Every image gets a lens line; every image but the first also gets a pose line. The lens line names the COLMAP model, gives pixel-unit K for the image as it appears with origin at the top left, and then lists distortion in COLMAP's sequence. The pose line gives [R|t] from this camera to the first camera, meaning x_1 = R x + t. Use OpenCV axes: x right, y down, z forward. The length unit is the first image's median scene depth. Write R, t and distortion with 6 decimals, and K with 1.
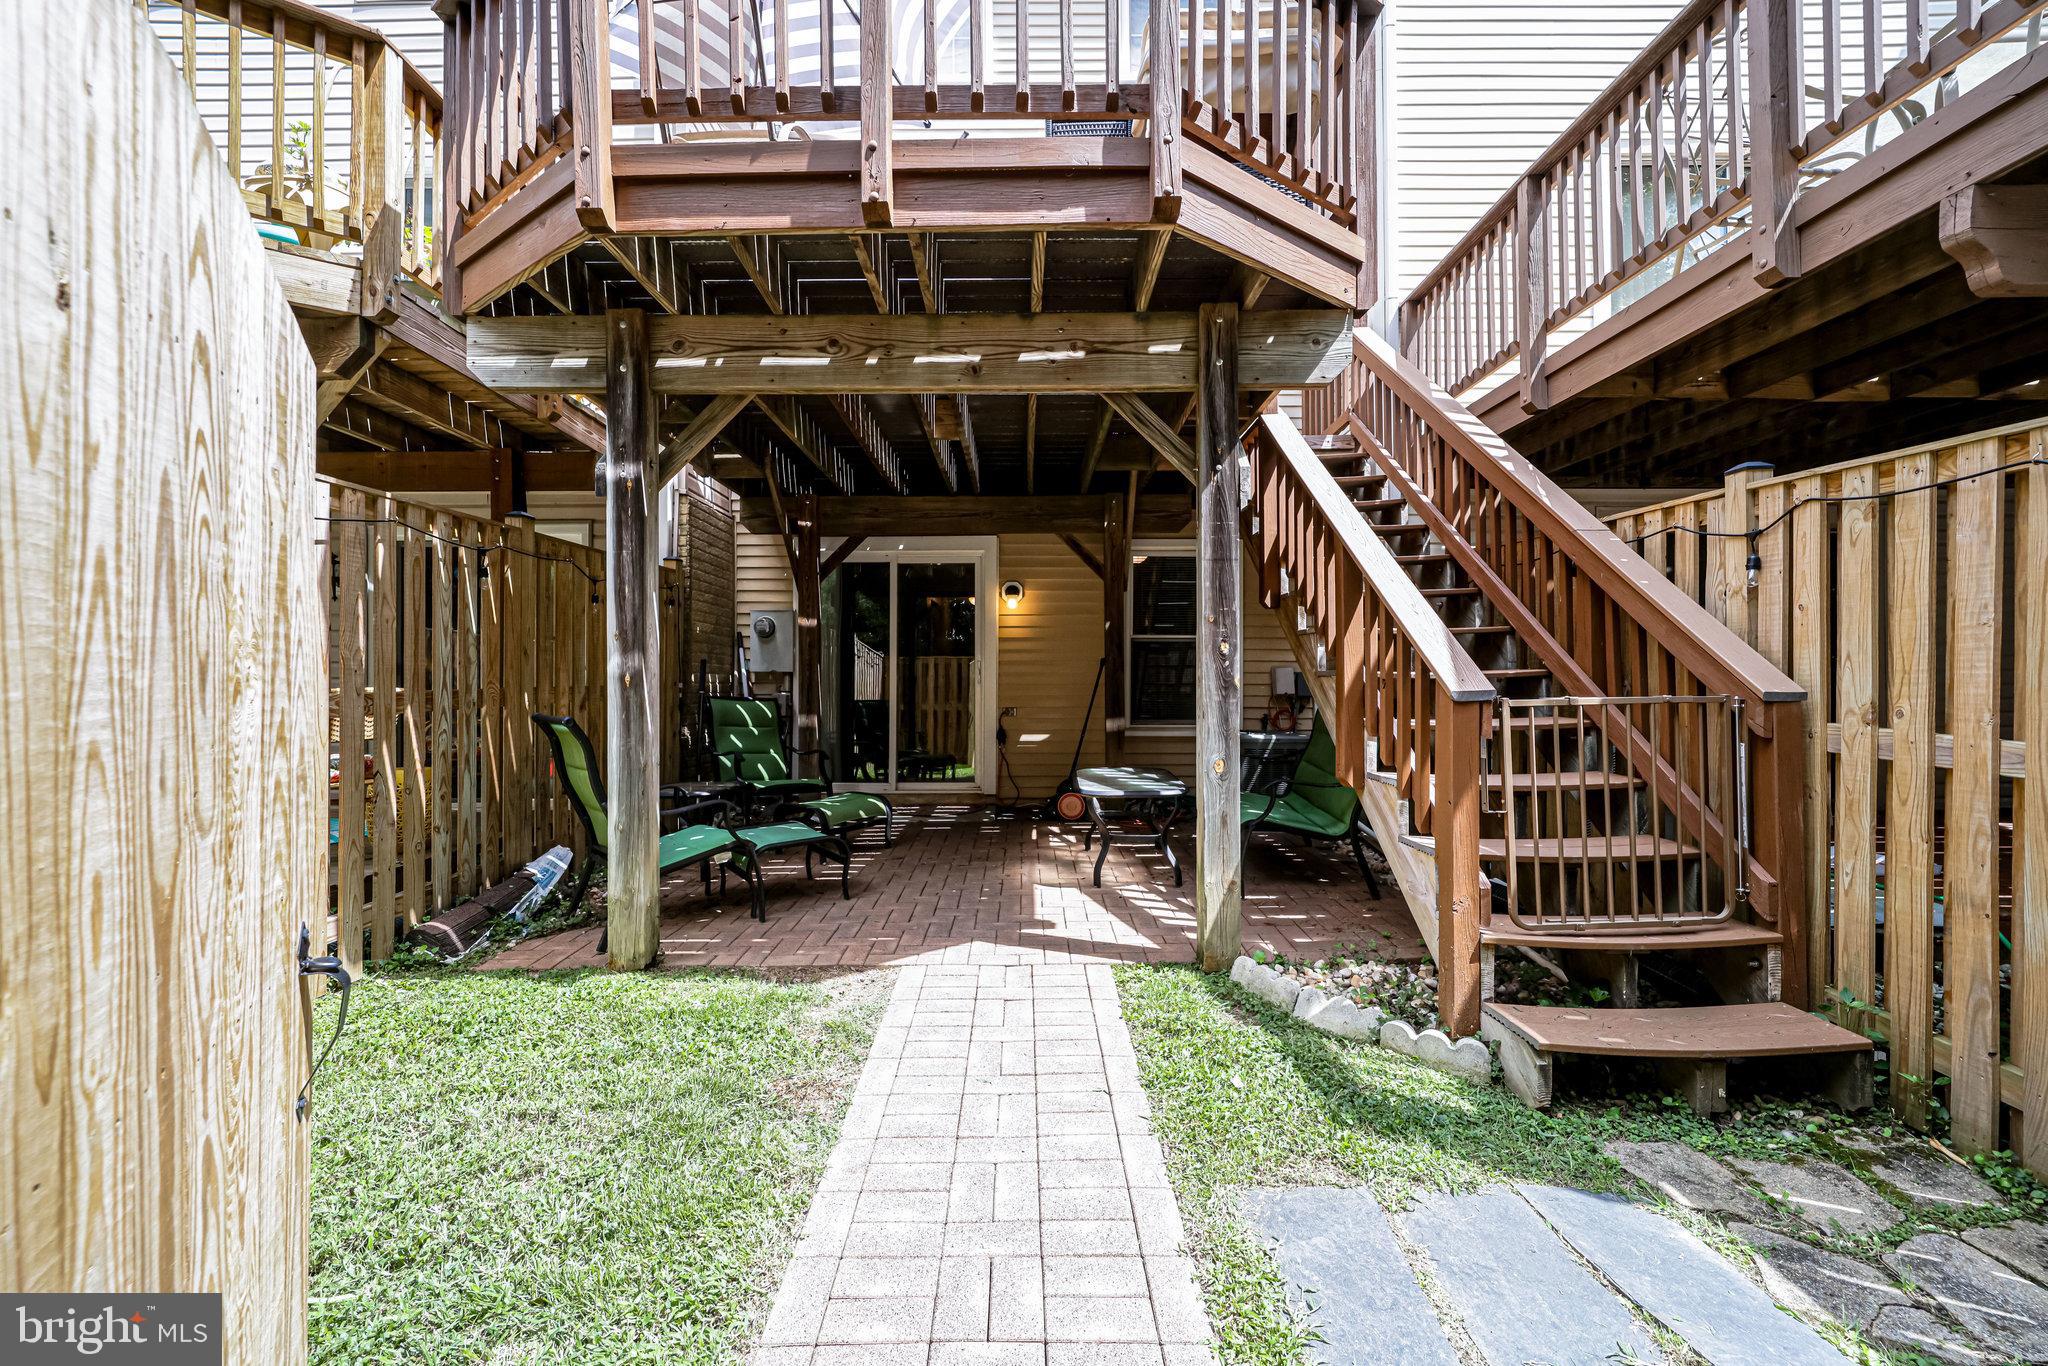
lens RADIAL K [[803.1, 0, 1023.5], [0, 803.1, 681.1], [0, 0, 1]] dist [-0.000984, 0.000006]
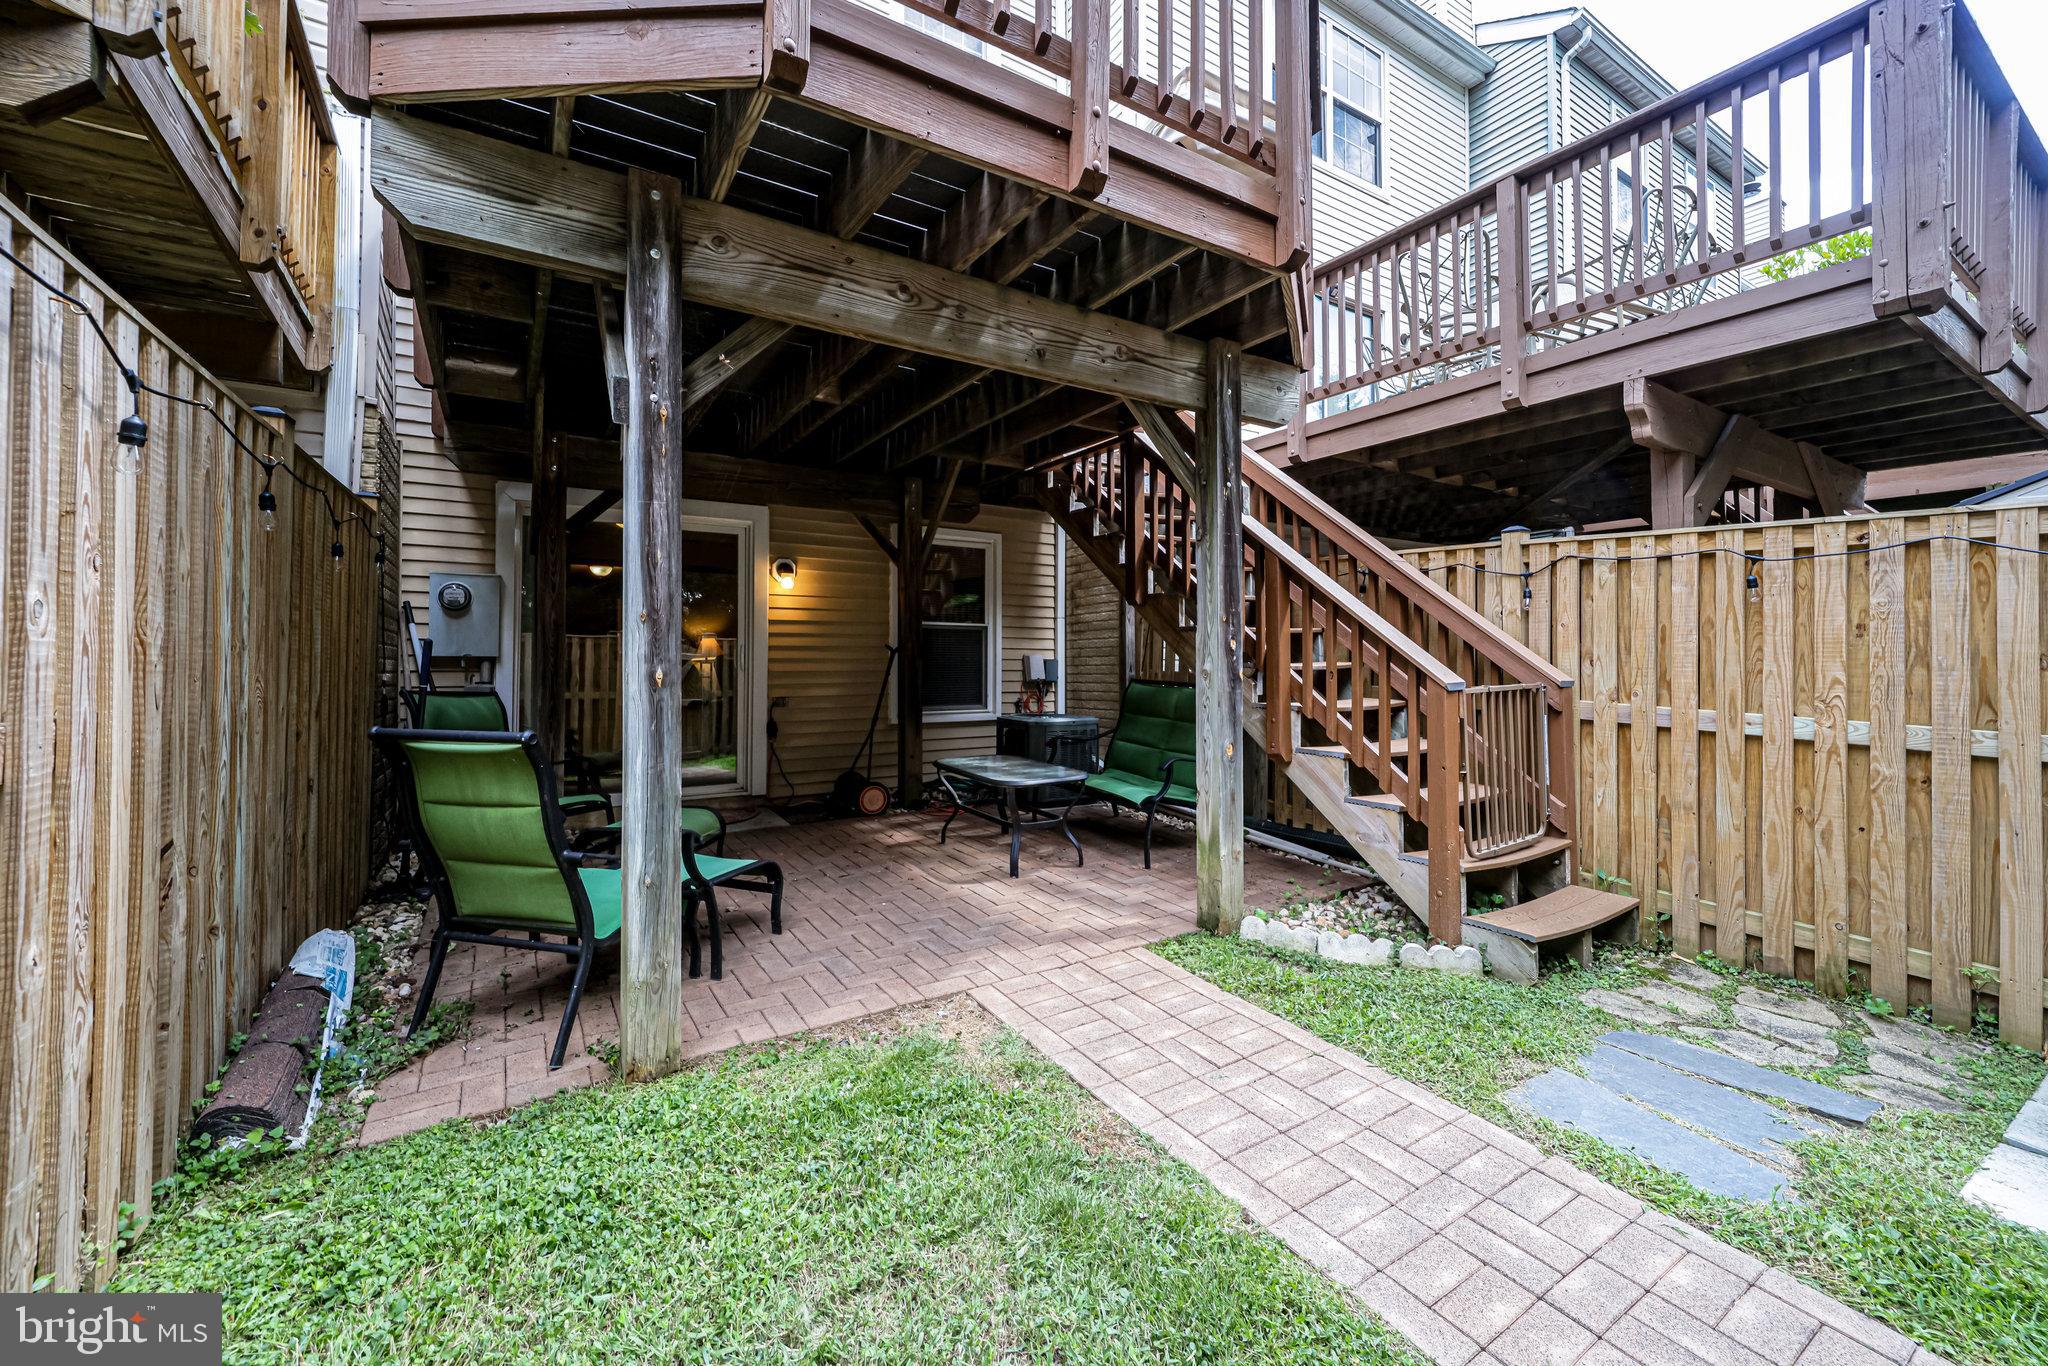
lens RADIAL K [[798.7, 0, 1026.4], [0, 798.7, 650.4], [0, 0, 1]] dist [0.001404, 0.000455]
pose [[0.849478, 0.009935, 0.527531, -0.641149], [-0.002210, 0.999881, -0.015271, -0.017158], [-0.527620, 0.011806, 0.849399, 0.218857]]
